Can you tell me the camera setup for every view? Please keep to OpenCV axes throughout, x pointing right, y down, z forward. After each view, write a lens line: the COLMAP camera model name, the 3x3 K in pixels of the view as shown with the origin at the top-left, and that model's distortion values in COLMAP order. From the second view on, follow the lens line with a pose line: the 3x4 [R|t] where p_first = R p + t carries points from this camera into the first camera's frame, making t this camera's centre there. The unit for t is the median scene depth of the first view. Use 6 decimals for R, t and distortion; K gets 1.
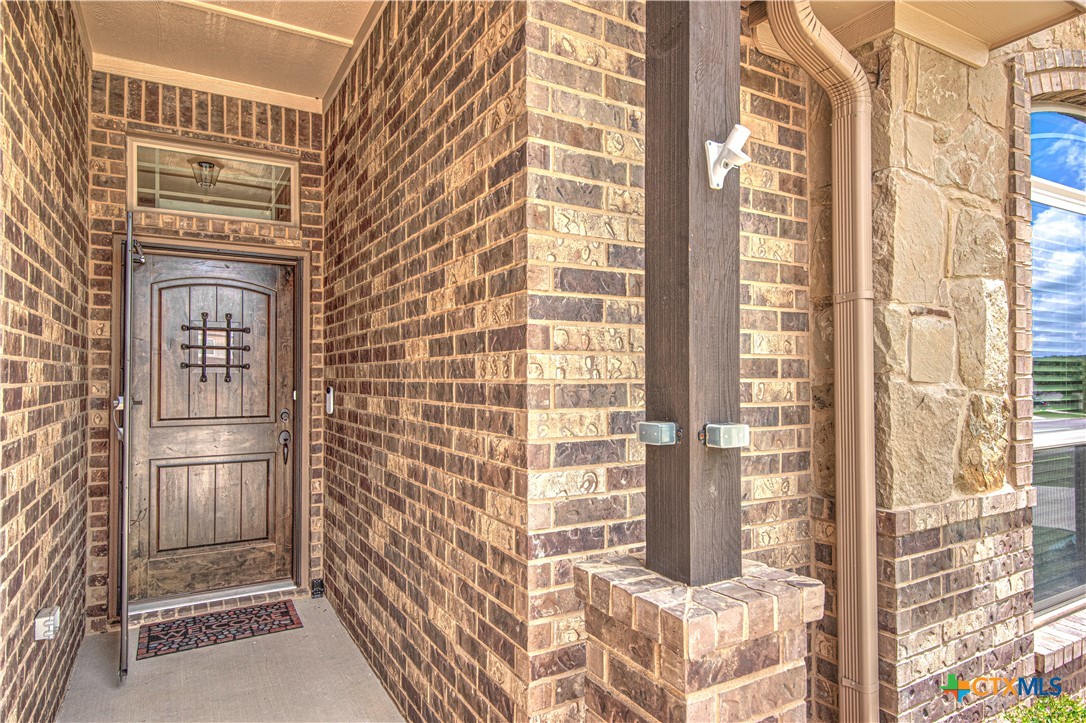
lens RADIAL K [[650.2, 0, 542.1], [0, 650.2, 364.7], [0, 0, 1]] dist [-0.001412, 0.000069]
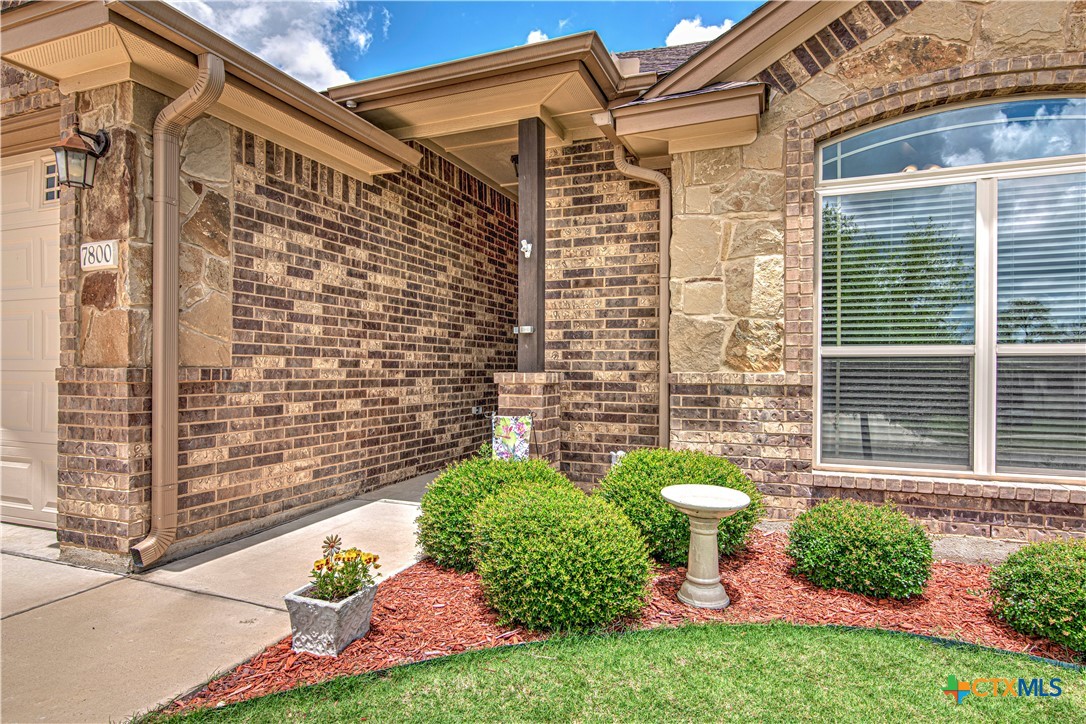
lens RADIAL K [[650.2, 0, 543.5], [0, 650.2, 364.6], [0, 0, 1]] dist [-0.001412, 0.000069]
pose [[0.615978, -0.003399, -0.787756, 1.947897], [0.008363, 0.999963, 0.002225, 0.182064], [0.787719, -0.007958, 0.615984, -0.673130]]
